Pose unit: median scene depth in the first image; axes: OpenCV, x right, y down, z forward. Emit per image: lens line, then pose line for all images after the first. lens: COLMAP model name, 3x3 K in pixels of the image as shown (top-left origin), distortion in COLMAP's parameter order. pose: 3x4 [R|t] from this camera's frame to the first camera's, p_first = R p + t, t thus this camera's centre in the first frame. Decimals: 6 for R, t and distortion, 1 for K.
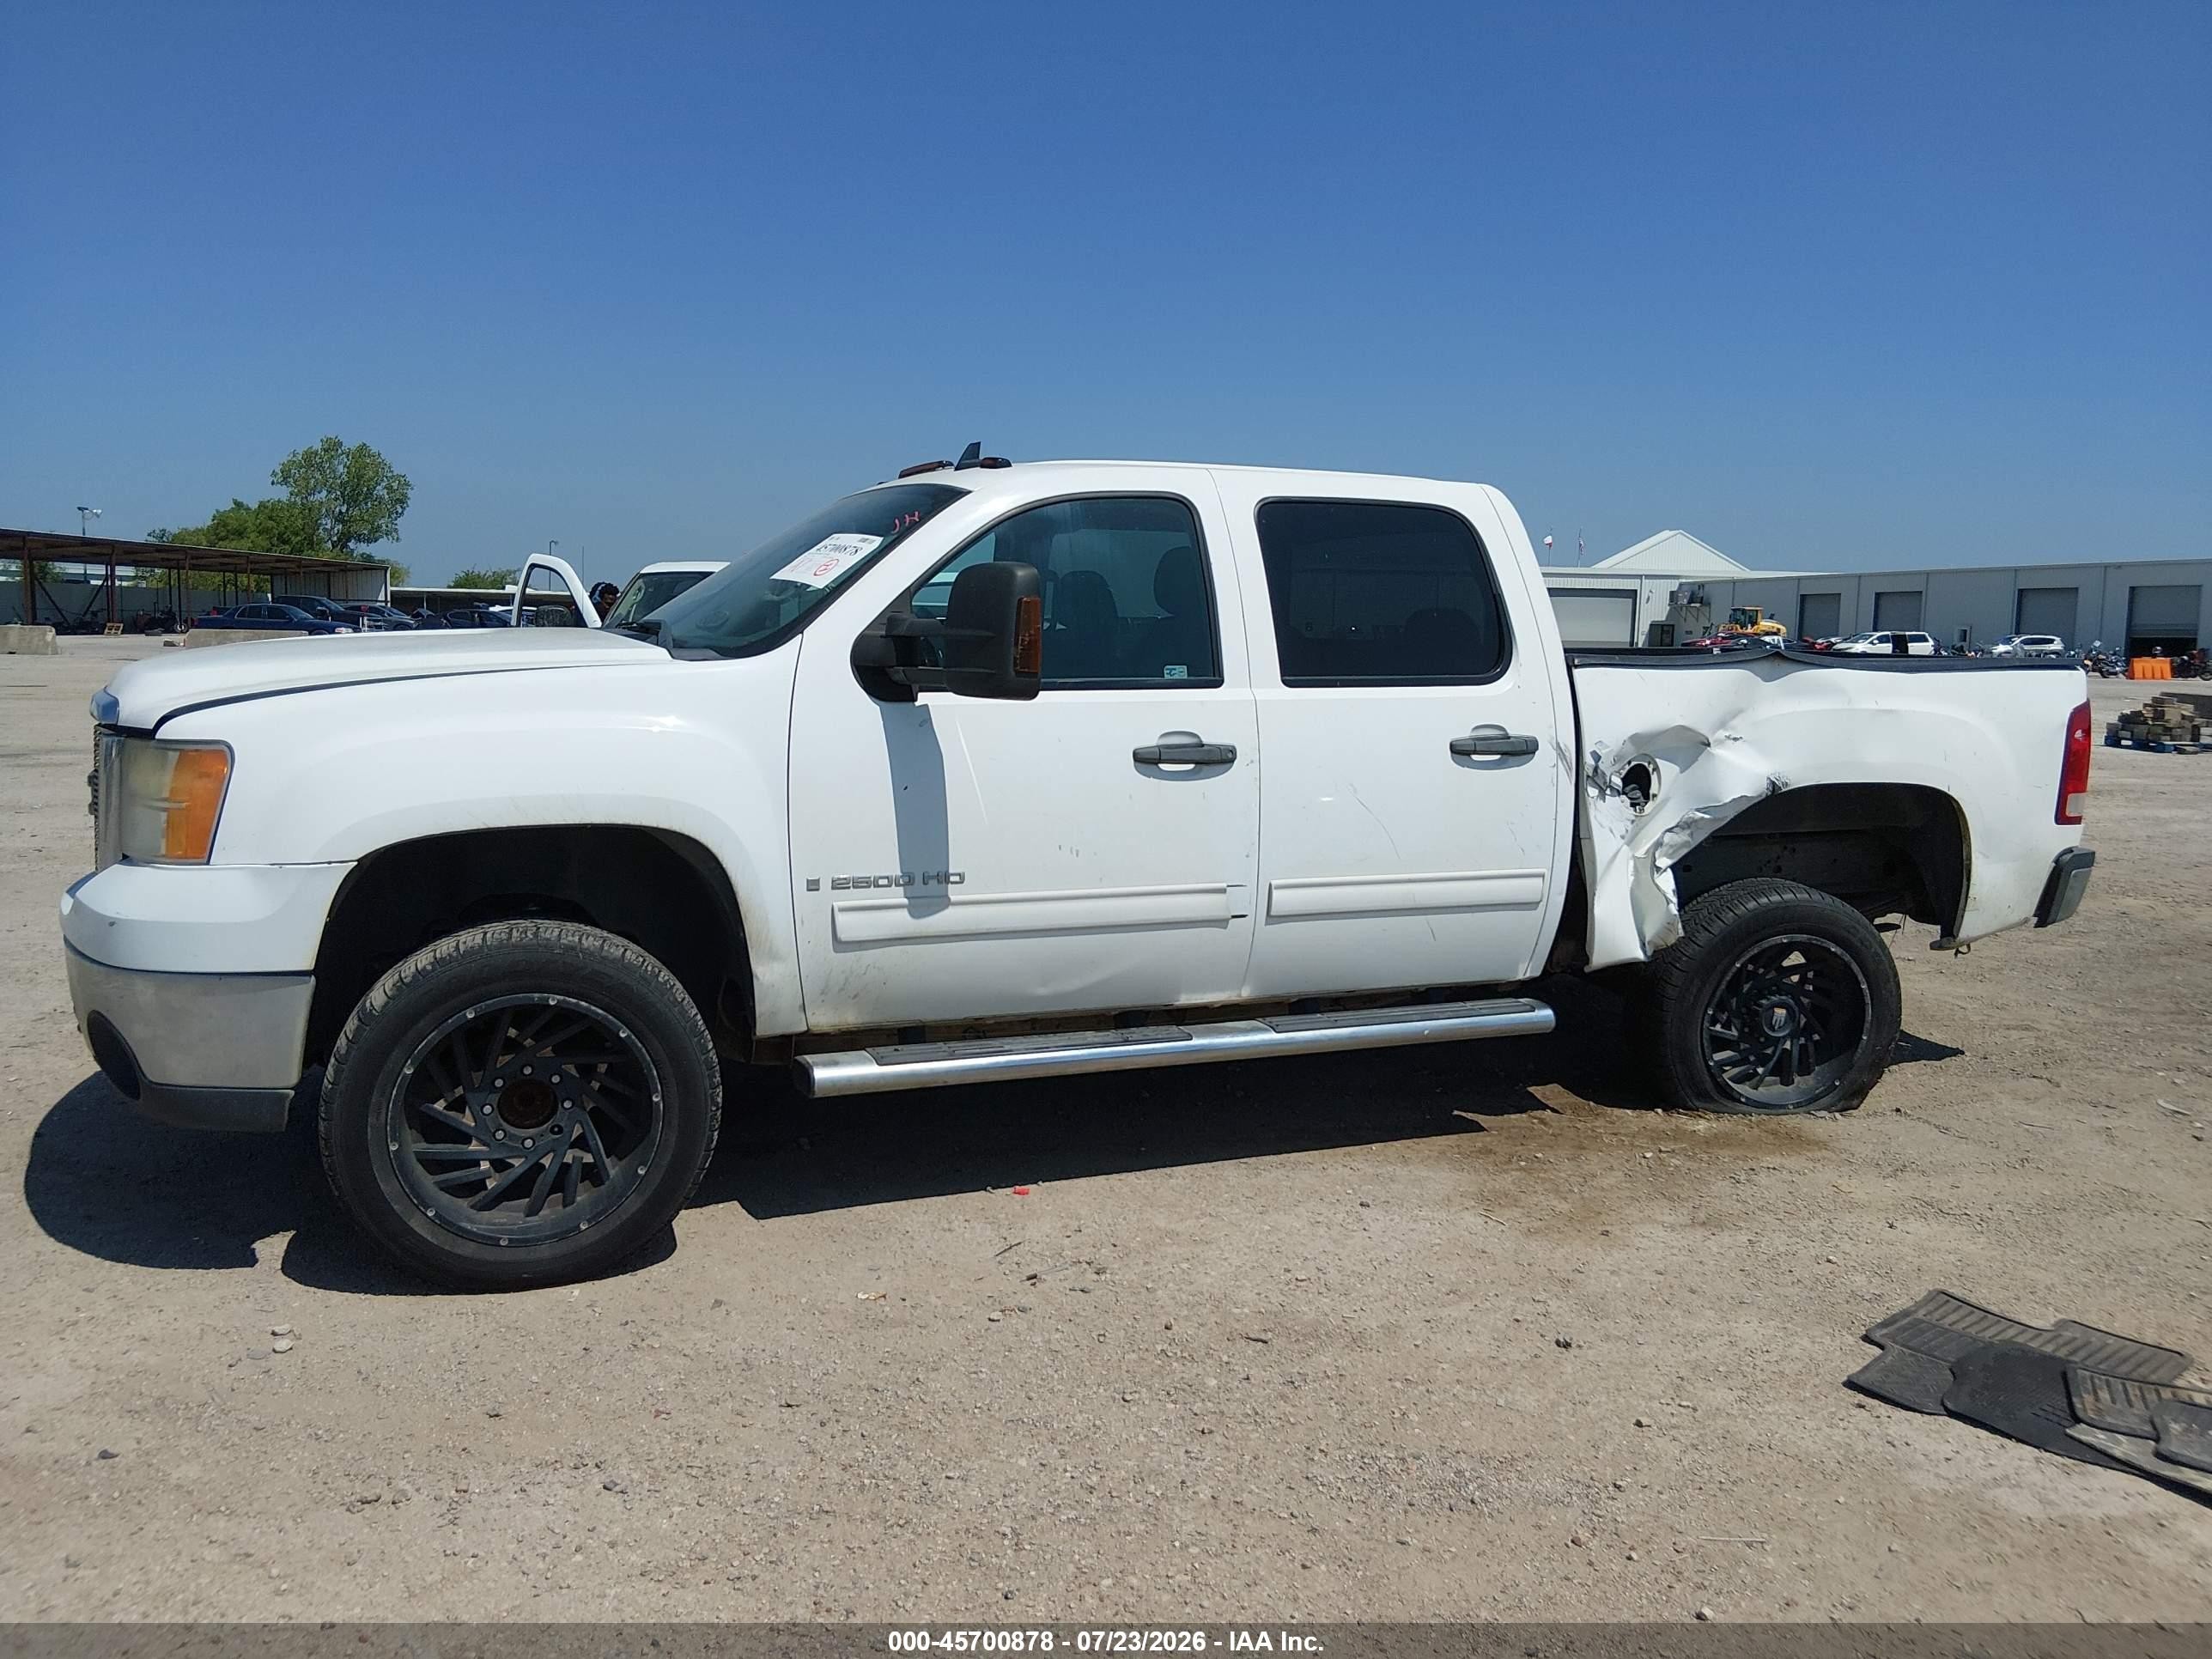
lens RADIAL K [[1675.1, 0, 1097.6], [0, 1675.1, 831.3], [0, 0, 1]] dist [0.089403, -0.160947]
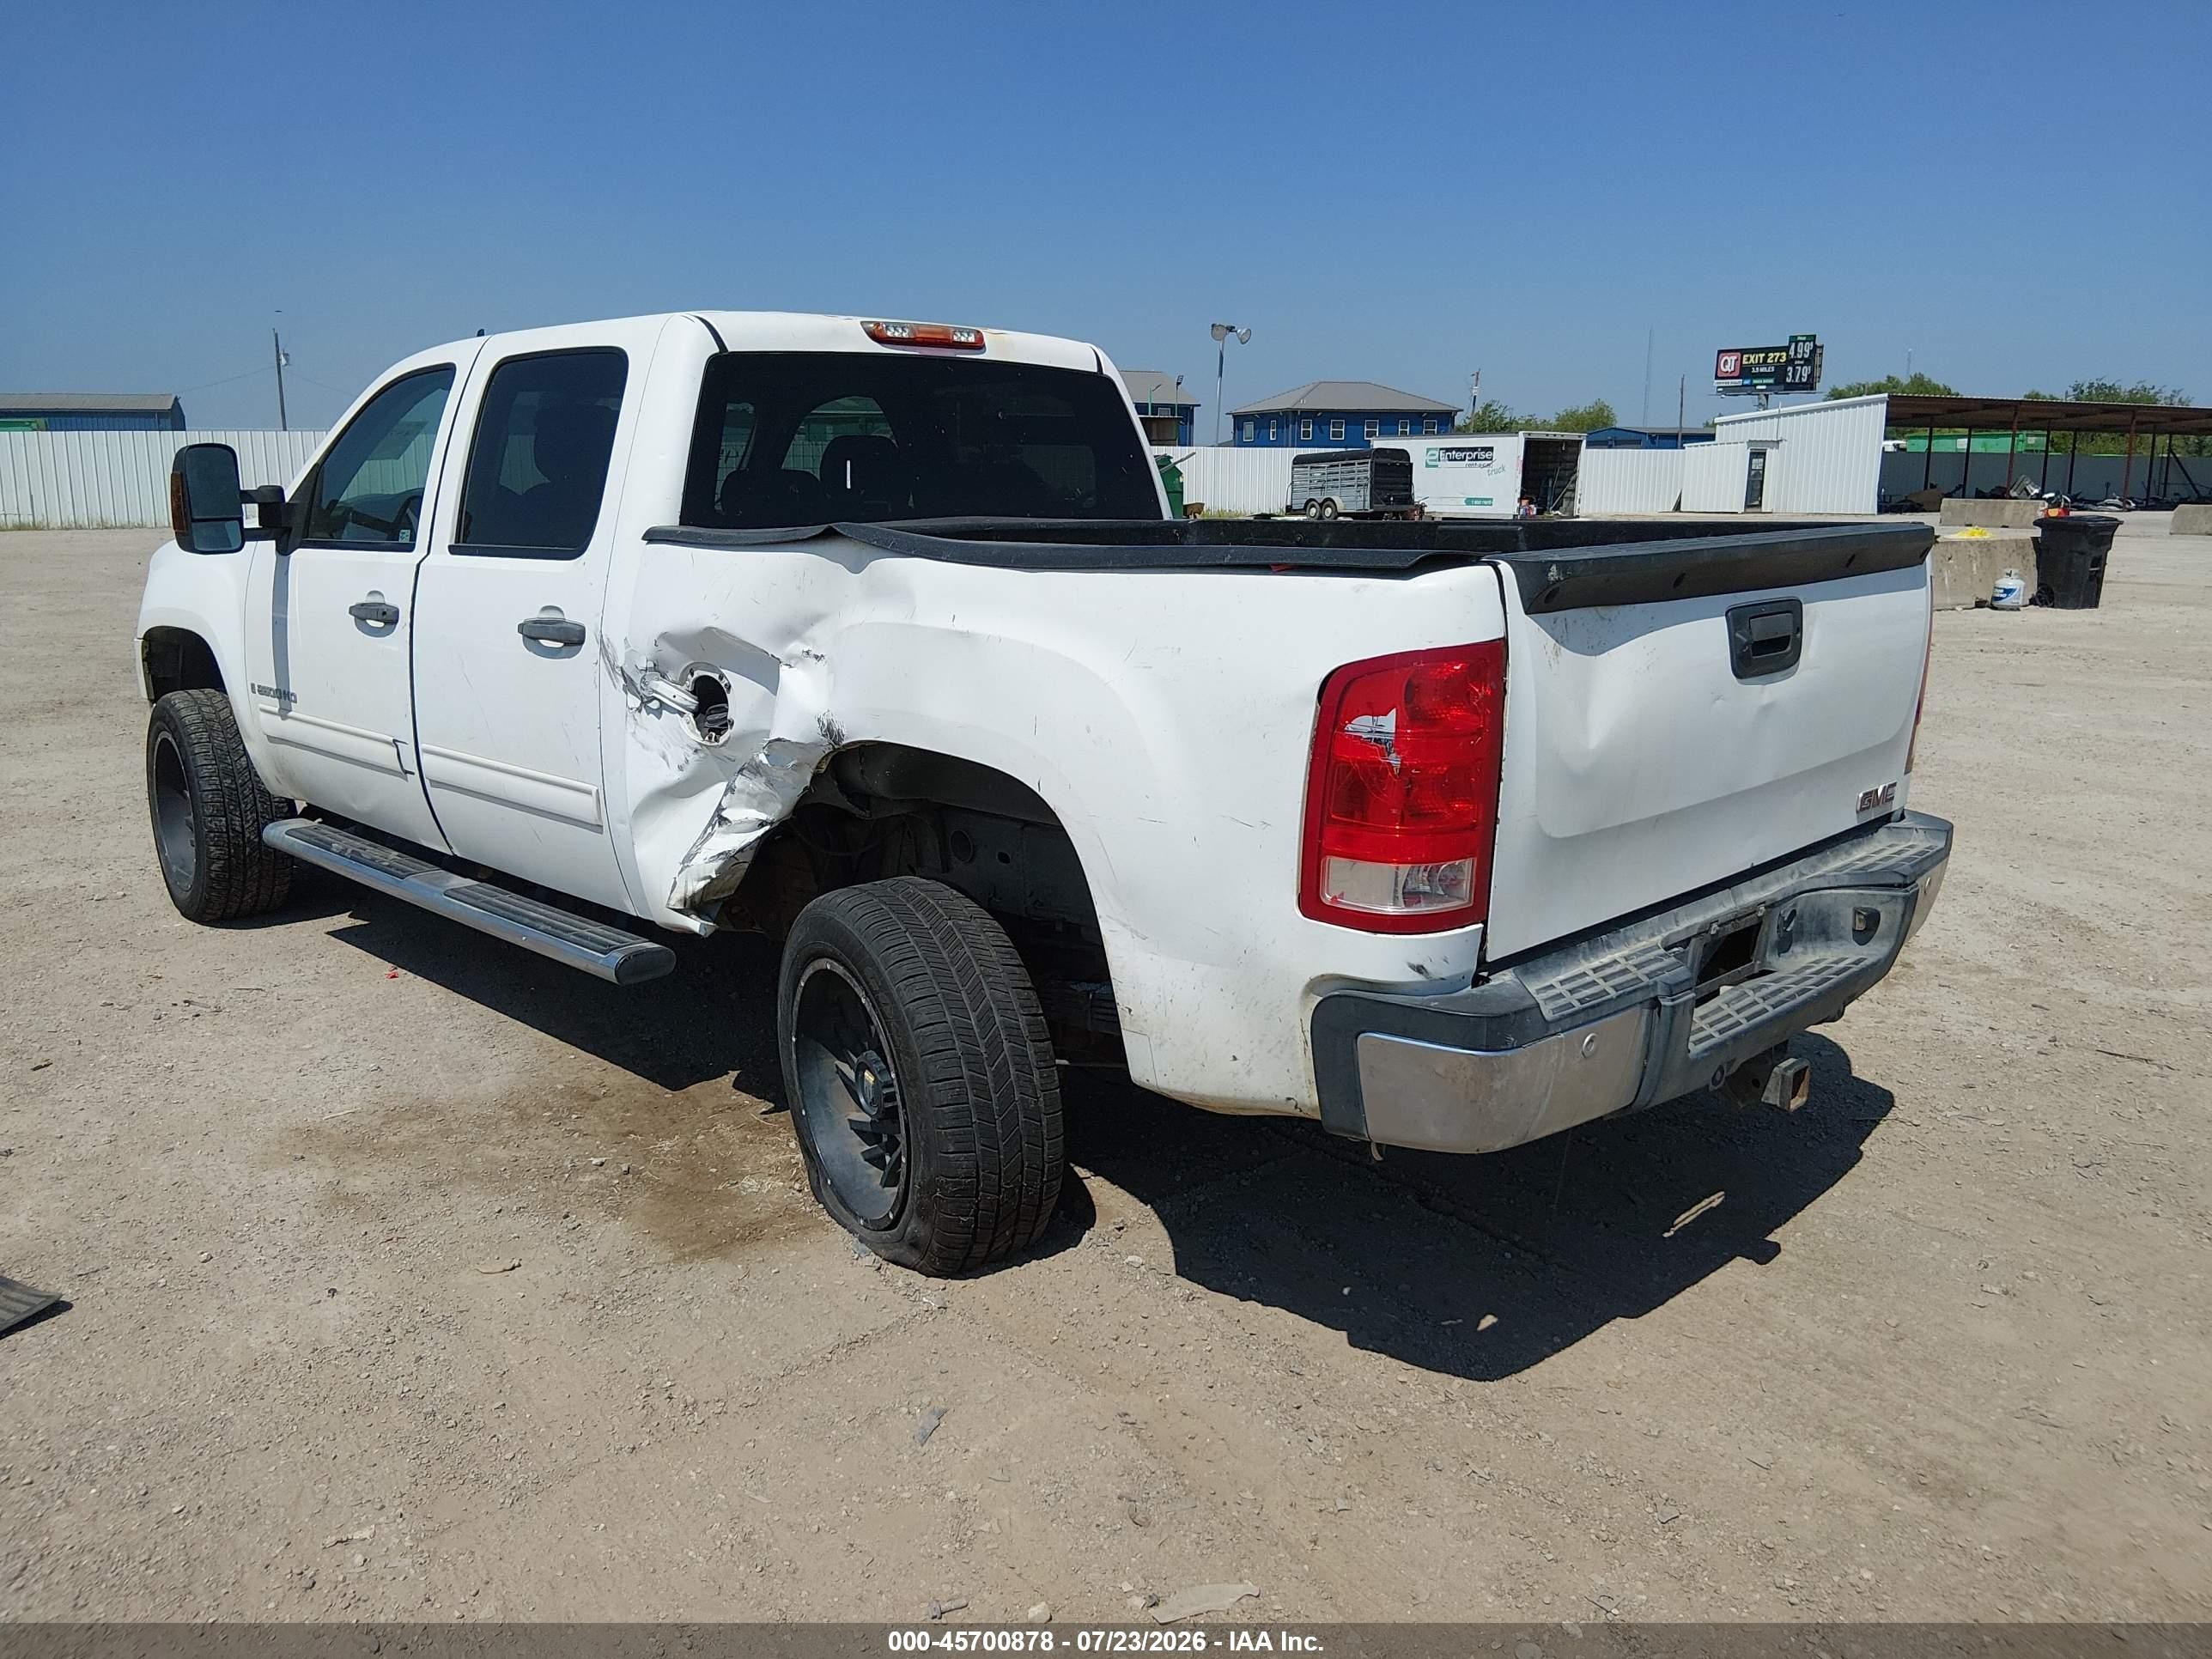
lens RADIAL K [[1675.1, 0, 1116.0], [0, 1675.1, 842.5], [0, 0, 1]] dist [0.089403, -0.160947]
pose [[0.381287, 0.176481, -0.907455, 1.277448], [-0.105503, 0.983503, 0.146941, -0.113616], [0.918417, 0.039713, 0.393616, 1.036737]]
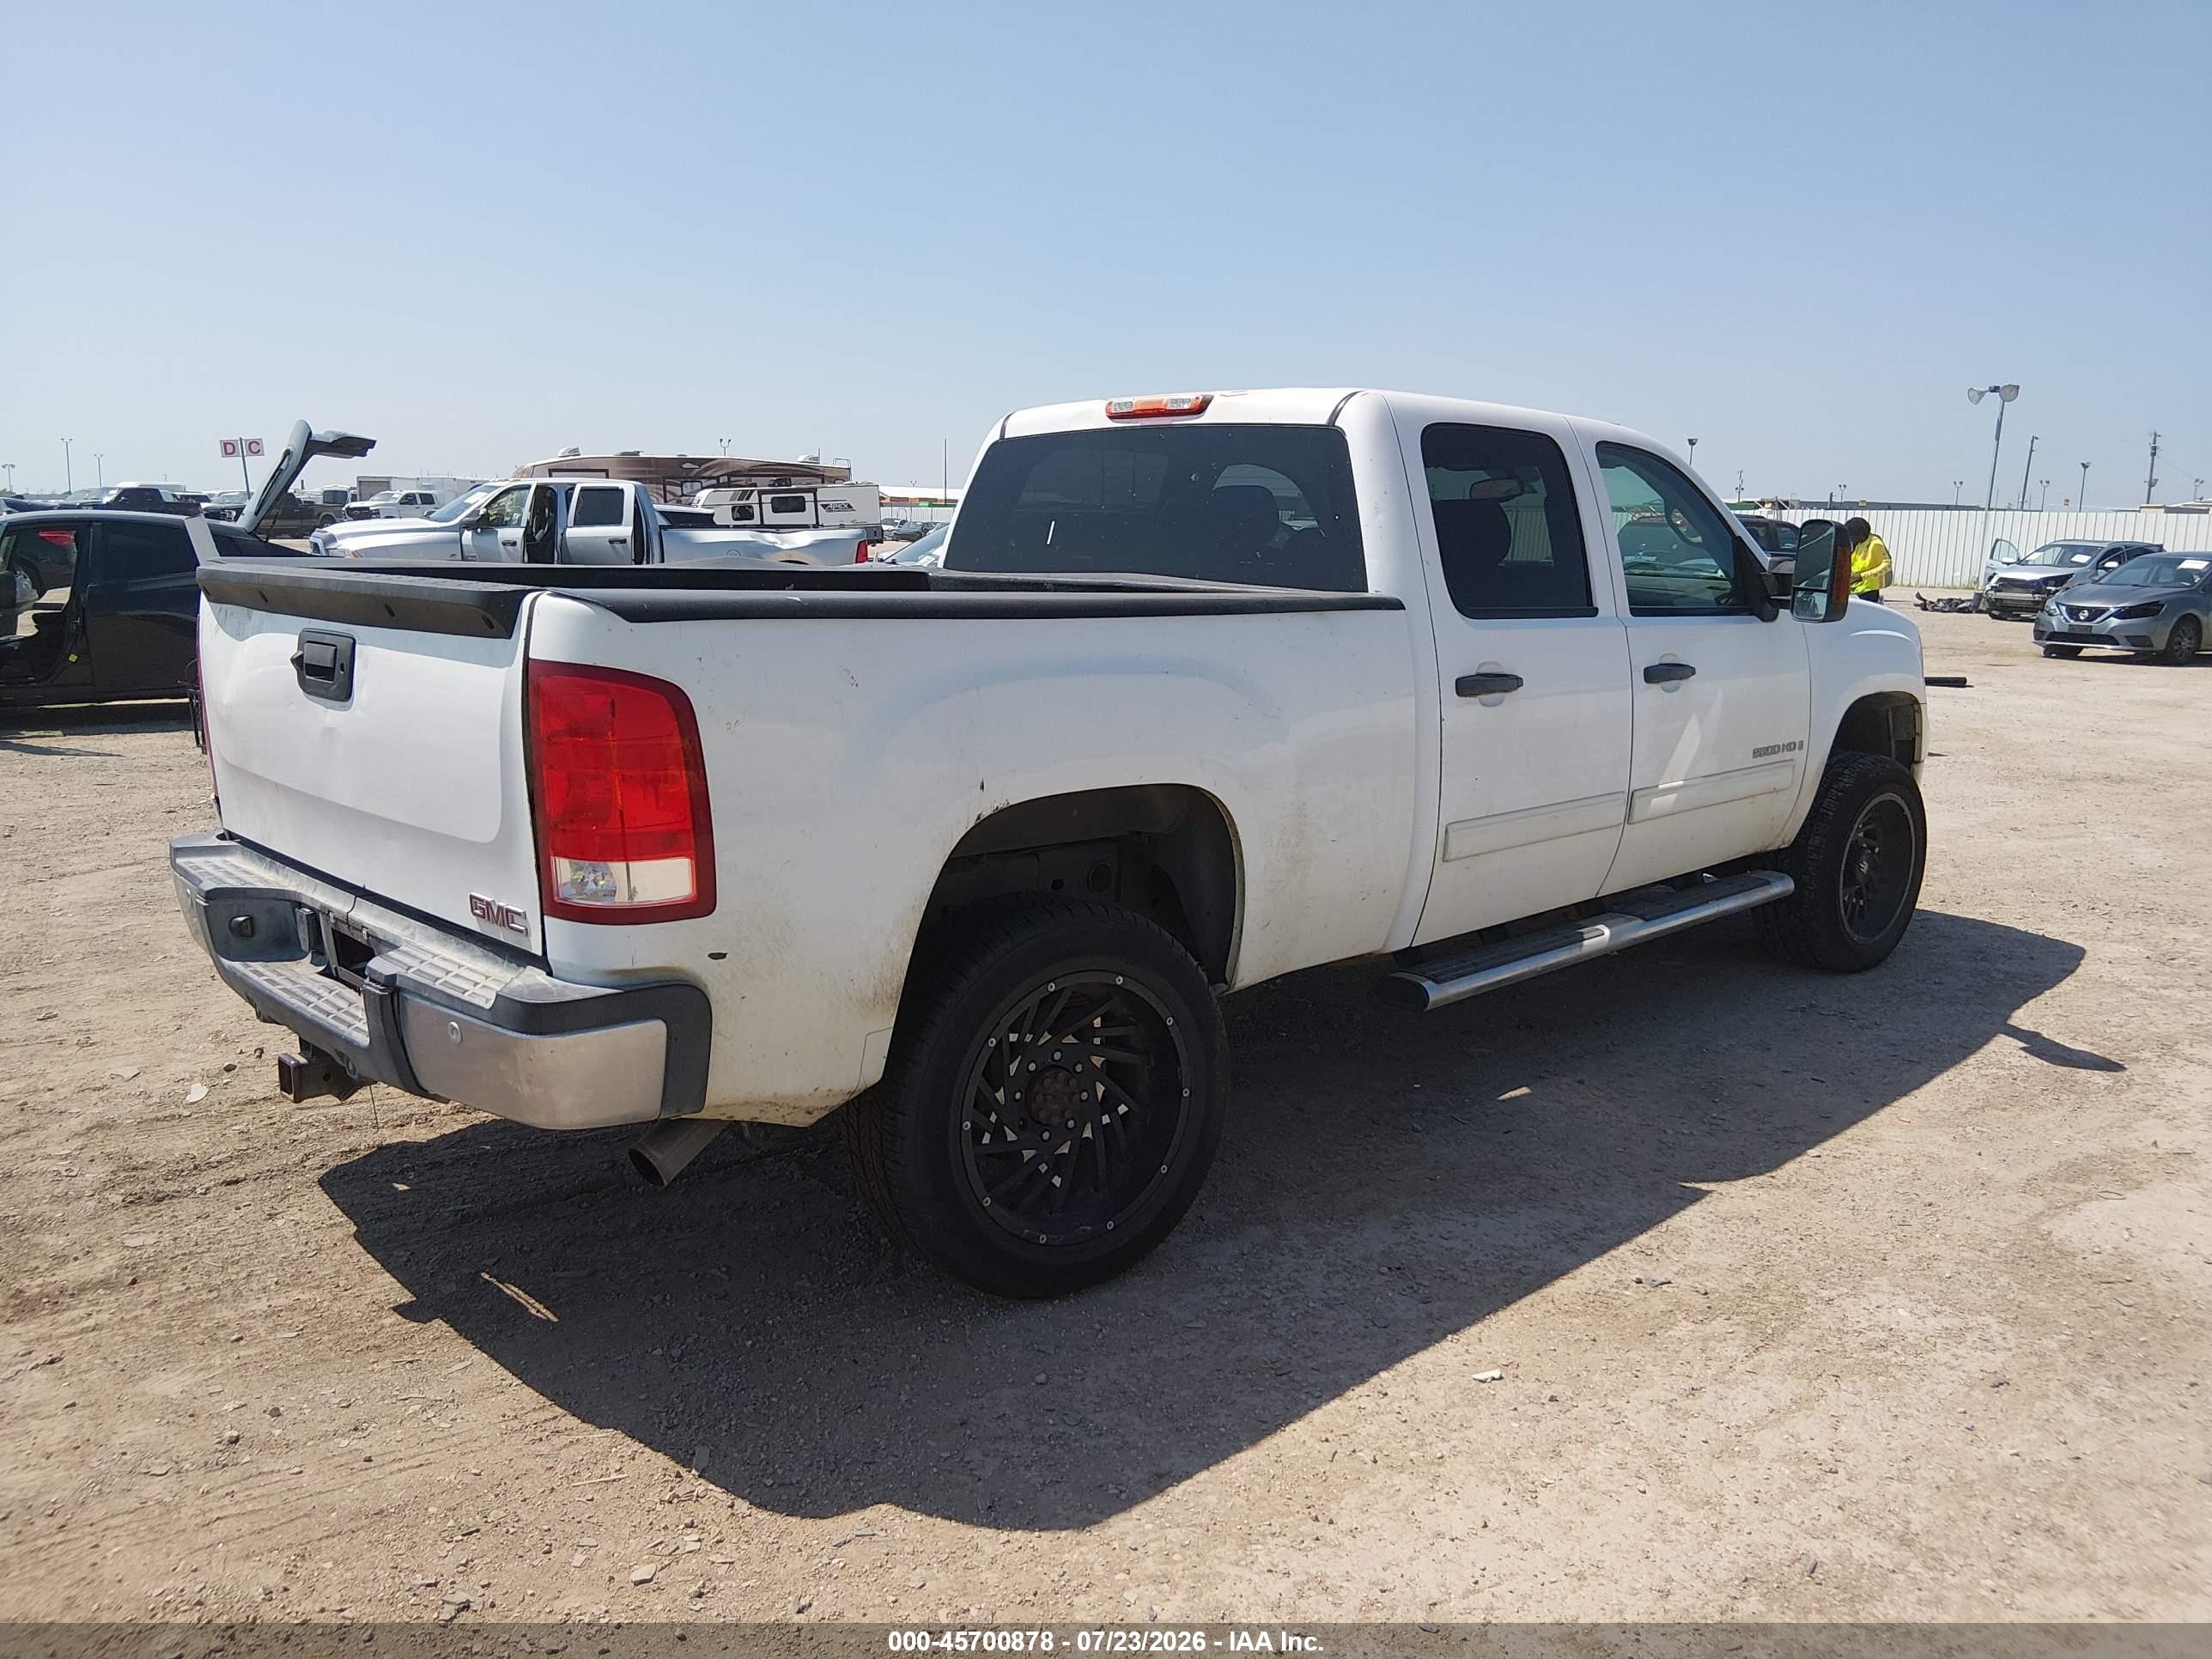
lens RADIAL K [[1675.1, 0, 1106.9], [0, 1675.1, 829.6], [0, 0, 1]] dist [0.089403, -0.160947]
pose [[-0.932702, 0.022778, -0.359928, 0.667039], [-0.083695, 0.957087, 0.277453, -0.297041], [0.350802, 0.288905, -0.890770, 2.411102]]
